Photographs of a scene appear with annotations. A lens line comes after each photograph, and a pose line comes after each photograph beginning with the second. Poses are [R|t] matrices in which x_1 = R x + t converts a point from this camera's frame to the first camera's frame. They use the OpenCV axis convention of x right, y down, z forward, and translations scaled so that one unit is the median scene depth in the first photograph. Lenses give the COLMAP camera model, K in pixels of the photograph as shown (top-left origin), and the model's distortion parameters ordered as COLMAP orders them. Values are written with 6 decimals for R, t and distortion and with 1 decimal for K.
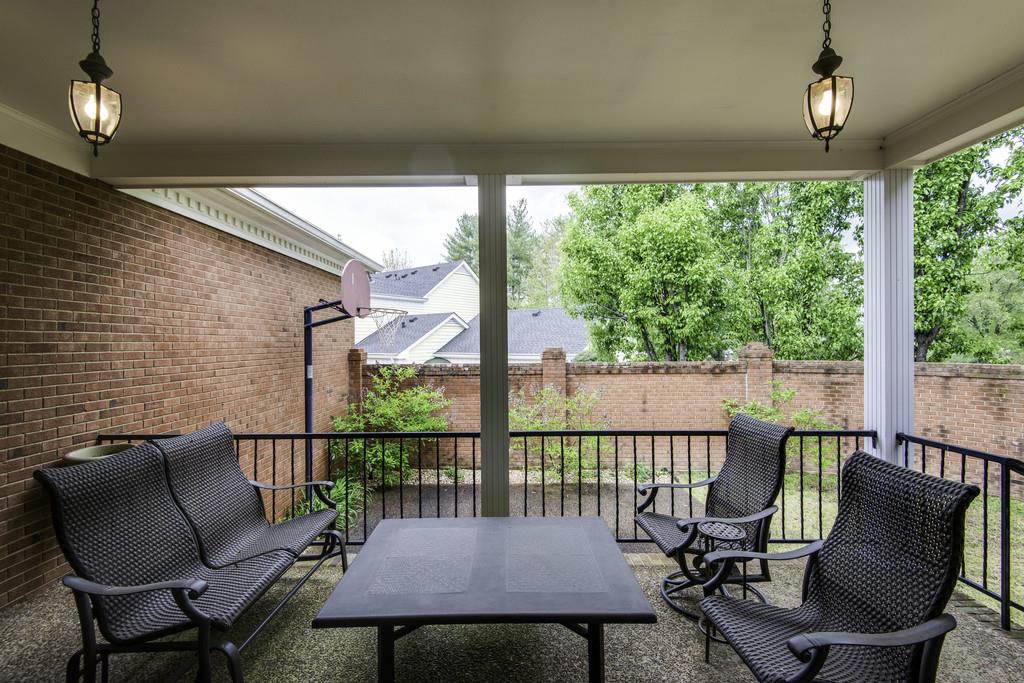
lens RADIAL K [[468.8, 0, 512.2], [0, 468.8, 341.2], [0, 0, 1]] dist [0.000414, -0.000053]
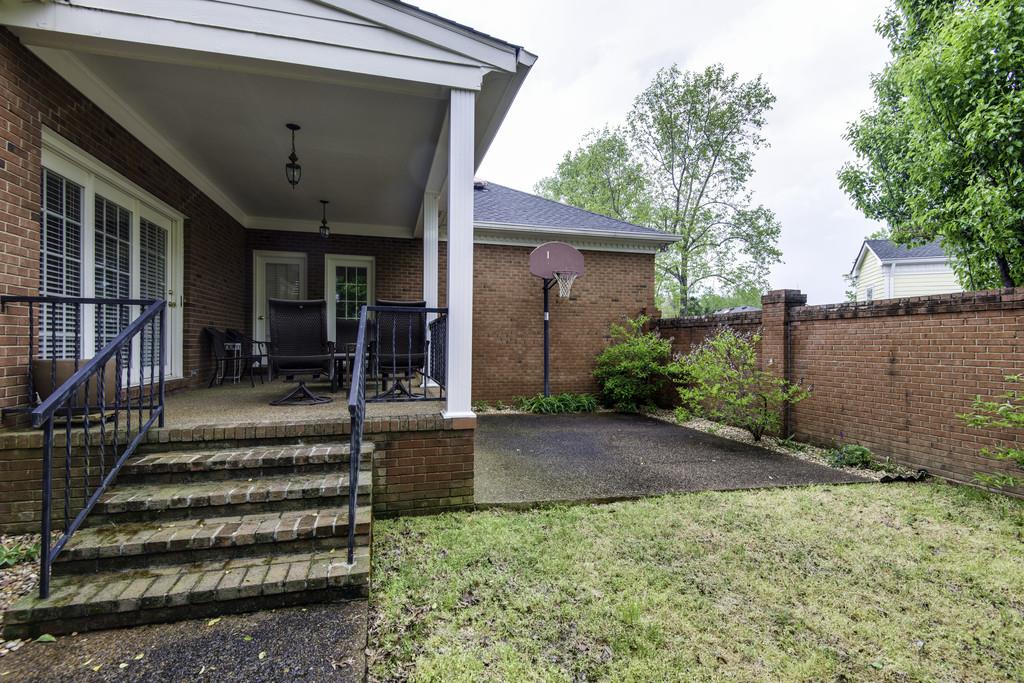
lens RADIAL K [[468.8, 0, 511.3], [0, 468.8, 341.9], [0, 0, 1]] dist [0.000414, -0.000053]
pose [[0.250219, 0.002376, -0.968186, 0.777117], [-0.005220, 0.999986, 0.001105, 0.106800], [0.968175, 0.004777, 0.250228, 0.329714]]
